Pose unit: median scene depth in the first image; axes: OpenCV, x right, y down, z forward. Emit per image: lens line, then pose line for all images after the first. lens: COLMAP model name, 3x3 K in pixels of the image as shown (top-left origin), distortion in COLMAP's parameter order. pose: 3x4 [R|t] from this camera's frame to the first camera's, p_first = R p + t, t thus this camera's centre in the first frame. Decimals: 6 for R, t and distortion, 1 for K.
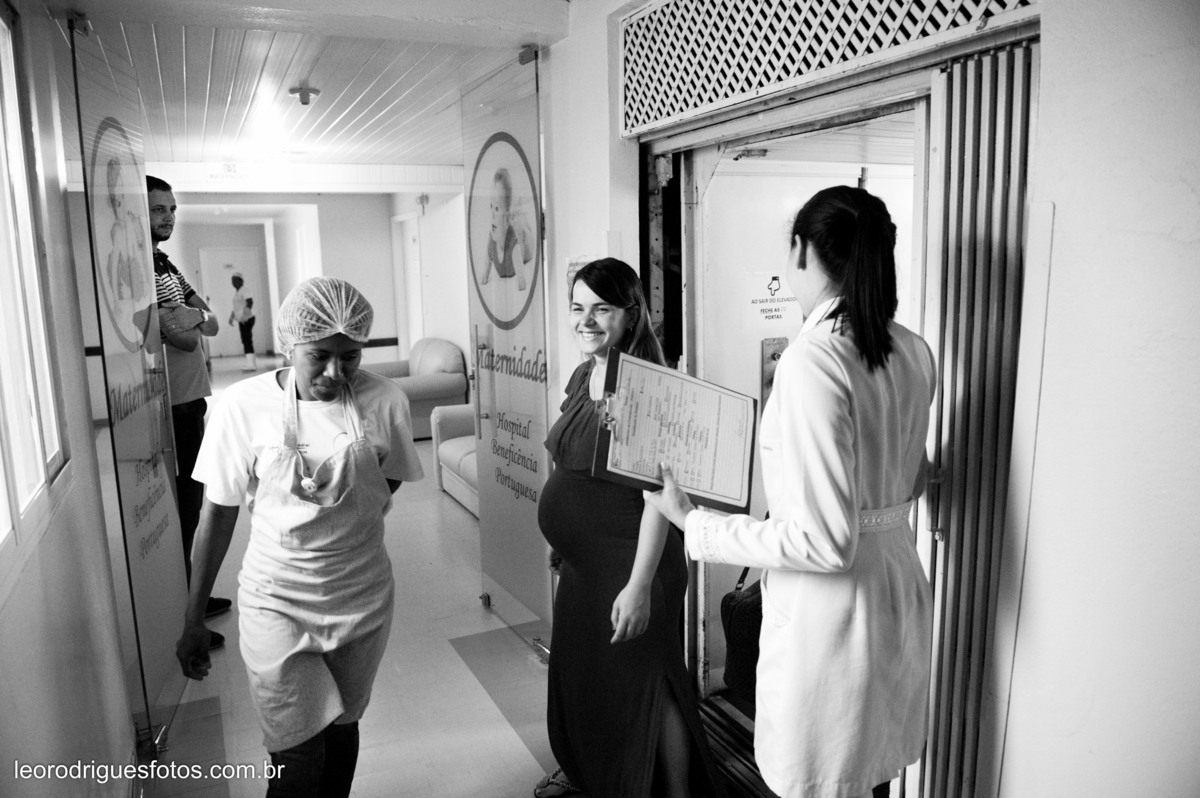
lens RADIAL K [[849.8, 0, 597.6], [0, 849.8, 394.3], [0, 0, 1]] dist [-0.043176, -0.000747]
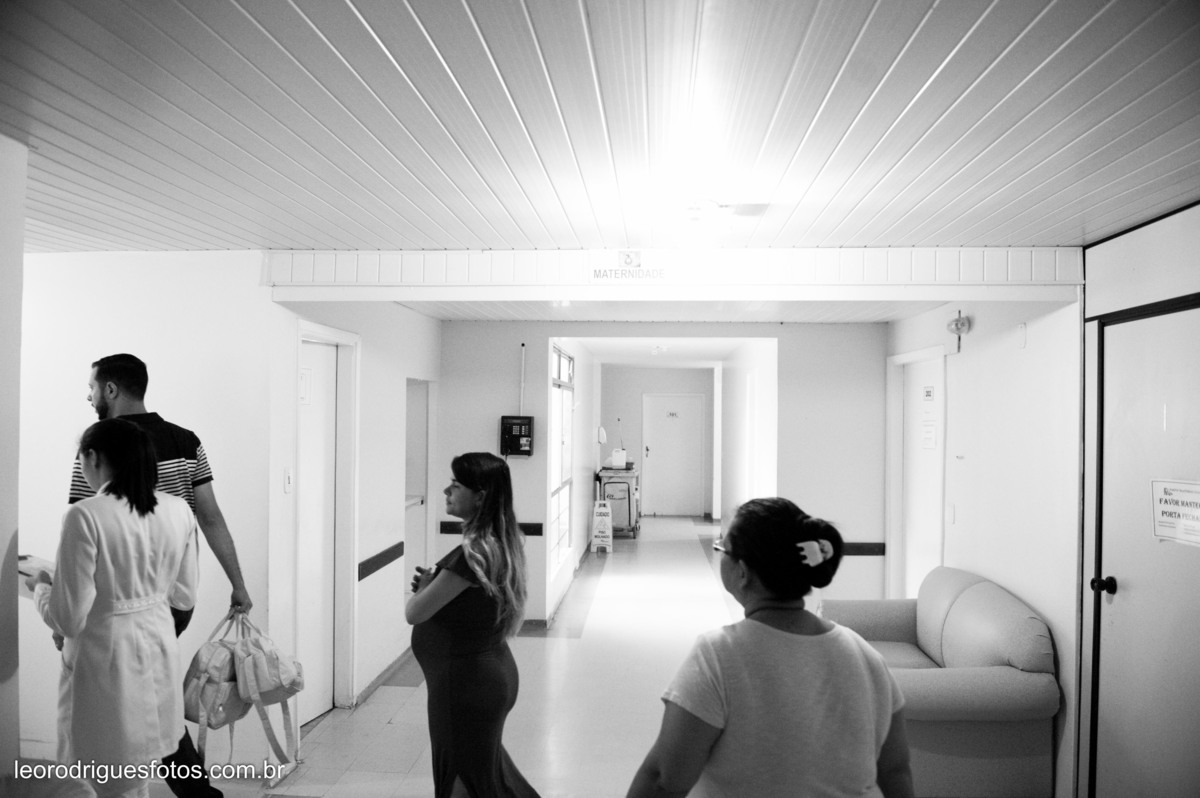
lens RADIAL K [[849.8, 0, 600.7], [0, 849.8, 401.0], [0, 0, 1]] dist [-0.043176, -0.000747]
pose [[0.871239, 0.025497, -0.490197, -0.136081], [-0.105097, 0.985181, -0.135549, -0.076037], [0.479477, 0.169614, 0.861007, 0.396902]]
